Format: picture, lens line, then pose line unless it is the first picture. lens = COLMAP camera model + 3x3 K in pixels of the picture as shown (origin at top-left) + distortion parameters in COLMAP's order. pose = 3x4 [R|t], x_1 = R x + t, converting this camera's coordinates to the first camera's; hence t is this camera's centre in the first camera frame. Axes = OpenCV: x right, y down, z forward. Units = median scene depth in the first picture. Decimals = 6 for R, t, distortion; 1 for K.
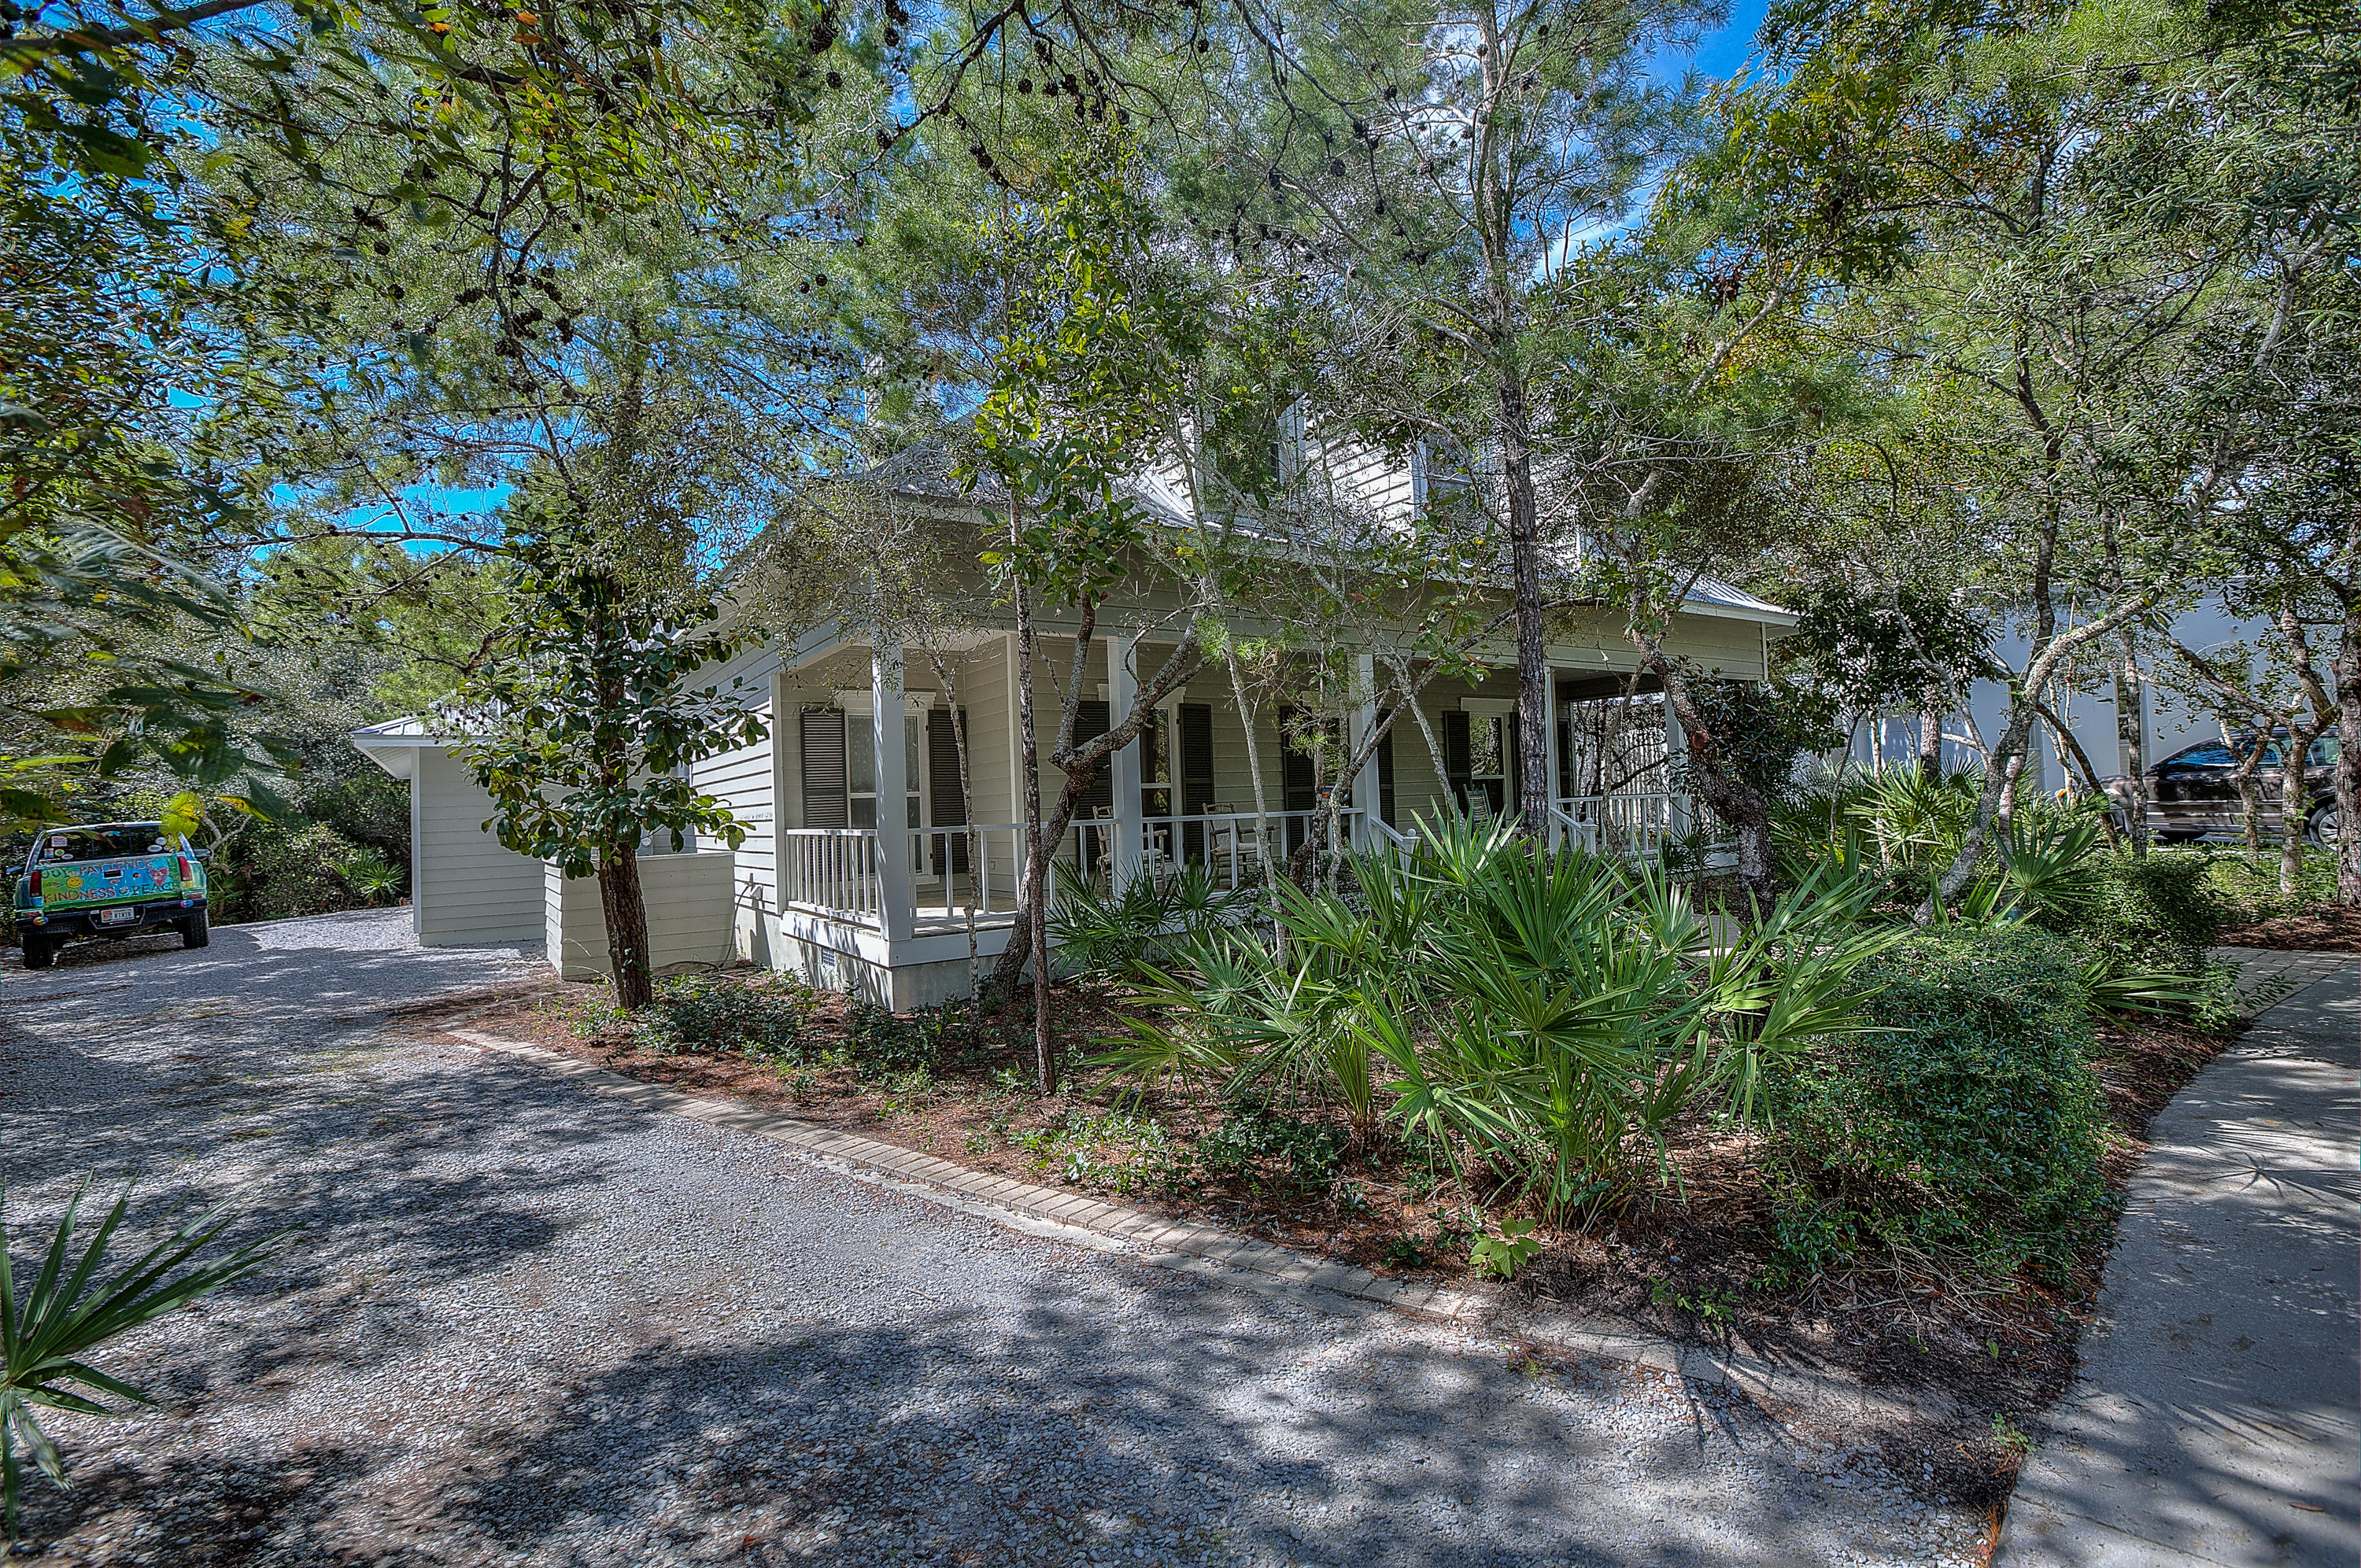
lens RADIAL K [[1105.8, 0, 1180.5], [0, 1105.8, 784.0], [0, 0, 1]] dist [-0.033806, 0.016032]
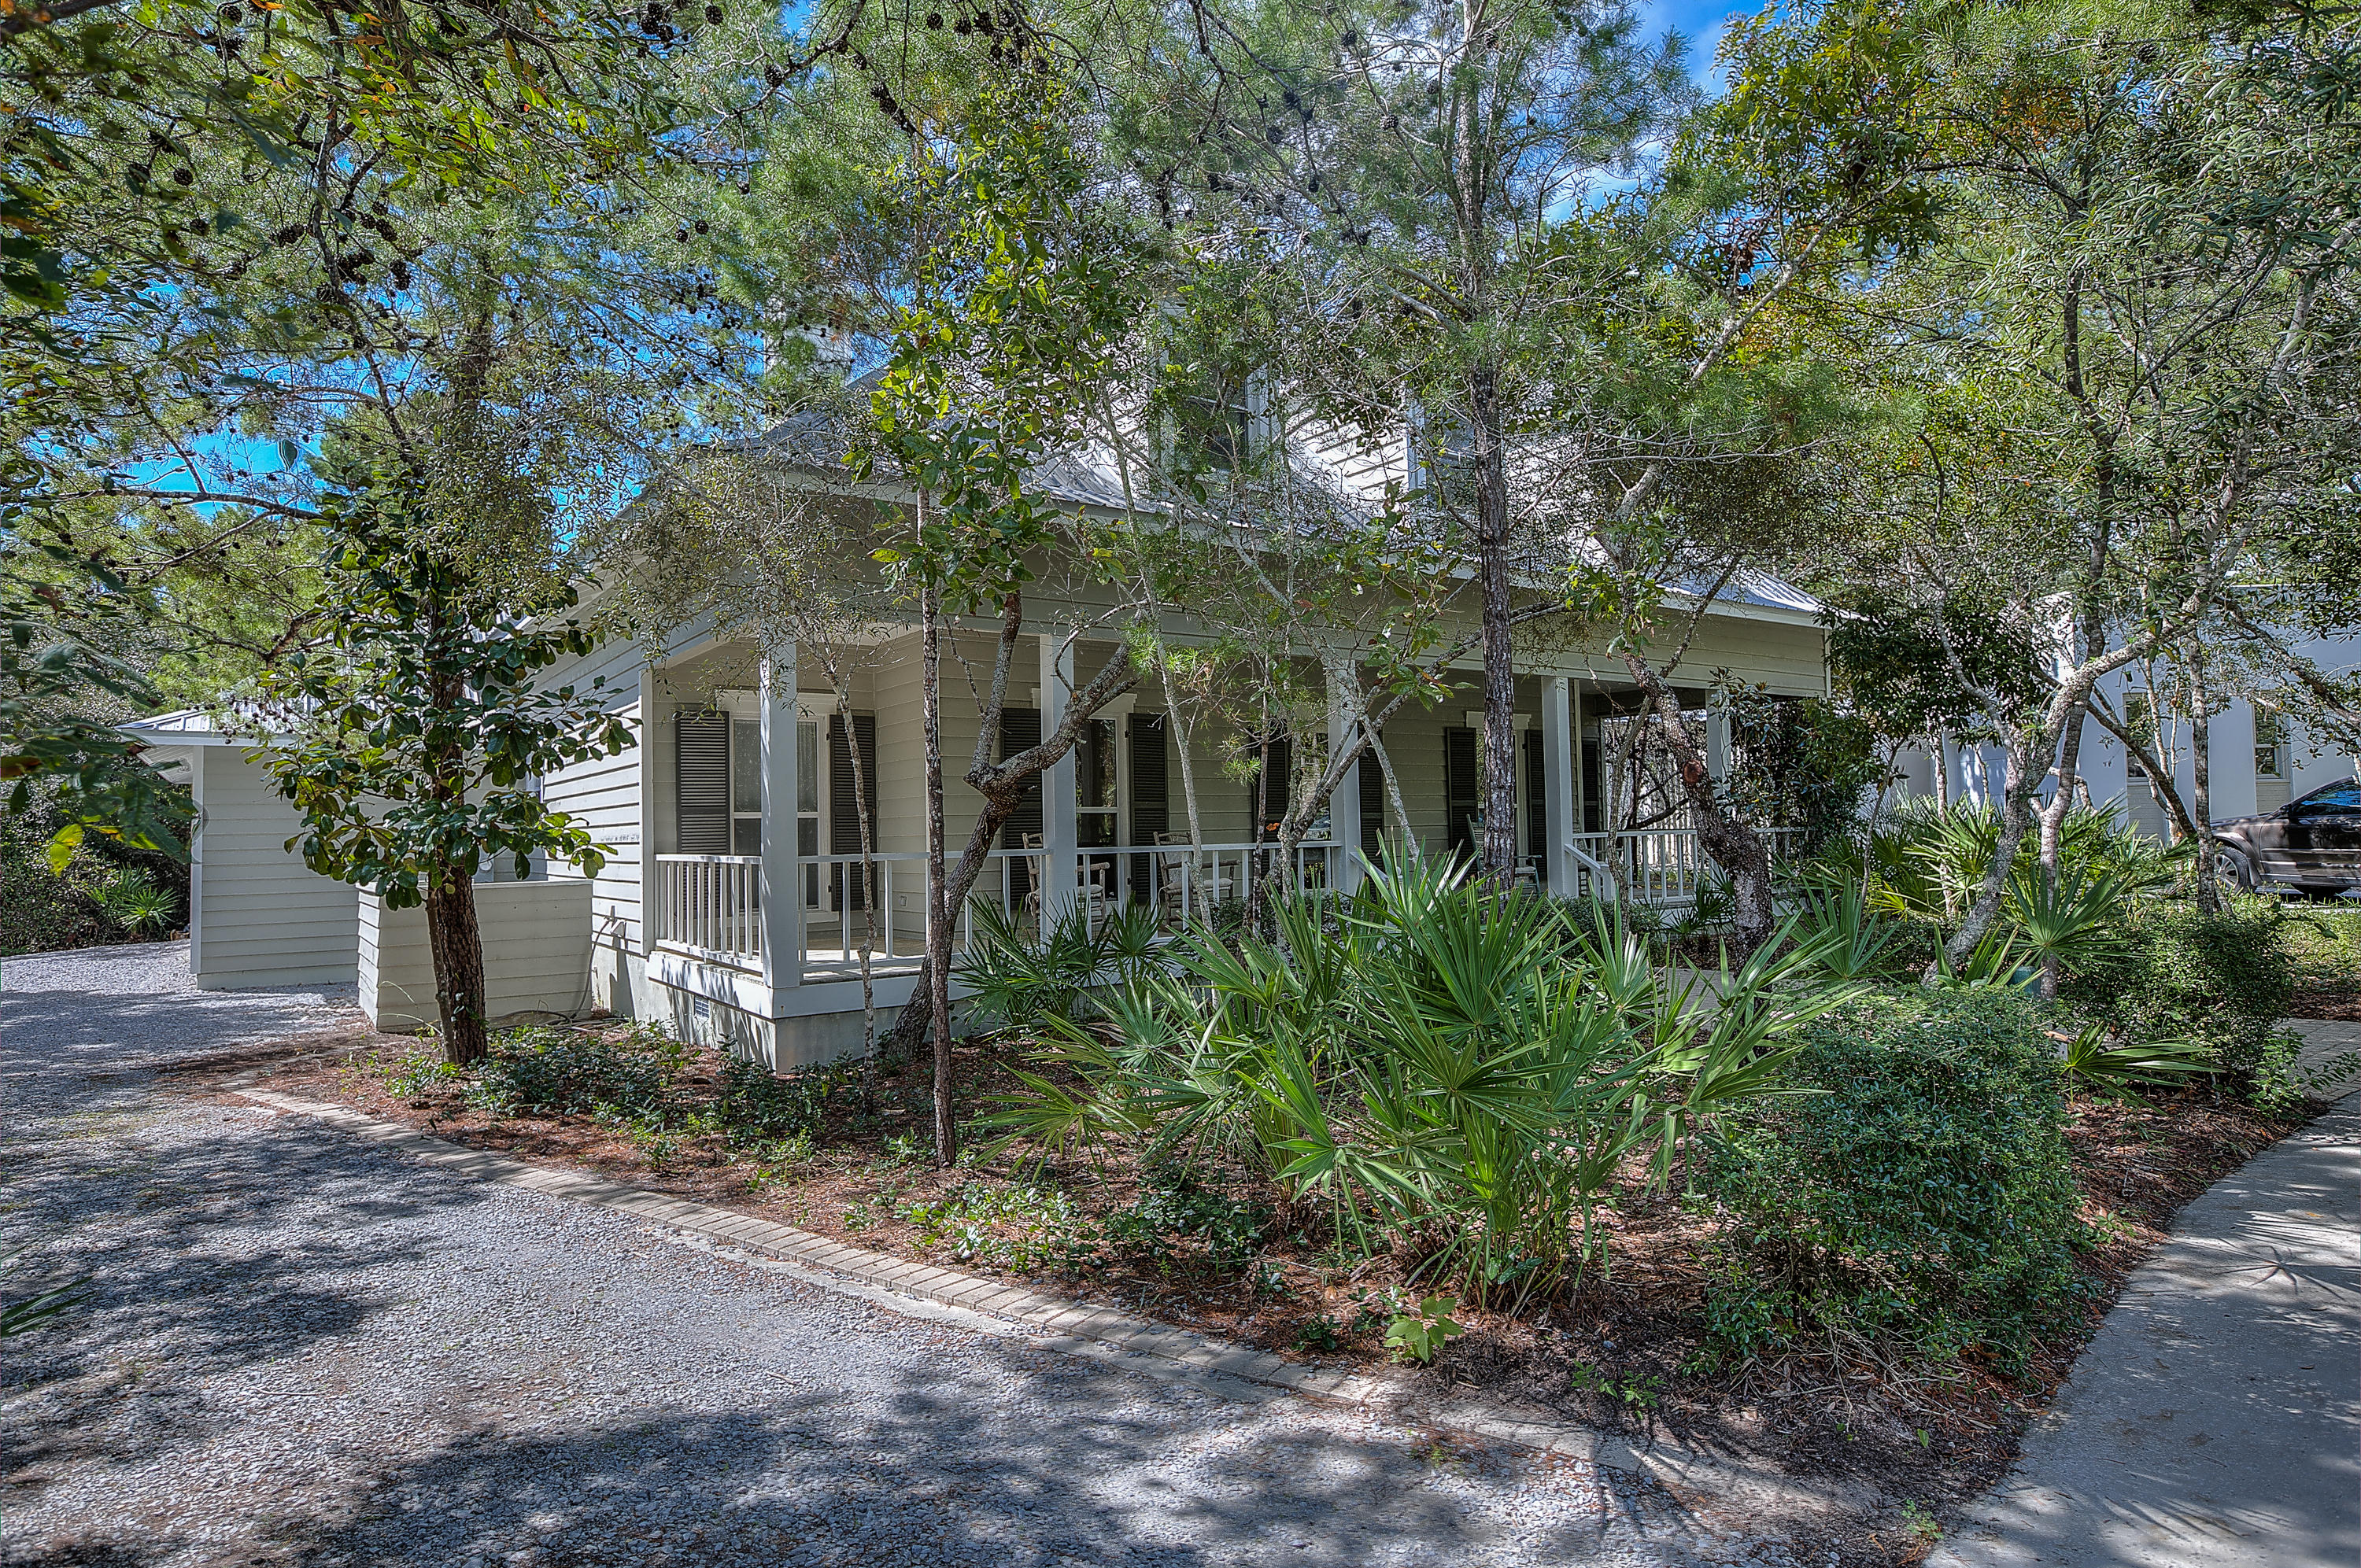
lens RADIAL K [[1365.0, 0, 1186.5], [0, 1365.0, 788.7], [0, 0, 1]] dist [-0.023574, 0.032726]
pose [[0.999606, 0.018037, 0.021513, 0.047783], [-0.017785, 0.999772, -0.011809, -0.007353], [-0.021721, 0.011422, 0.999699, -0.095513]]
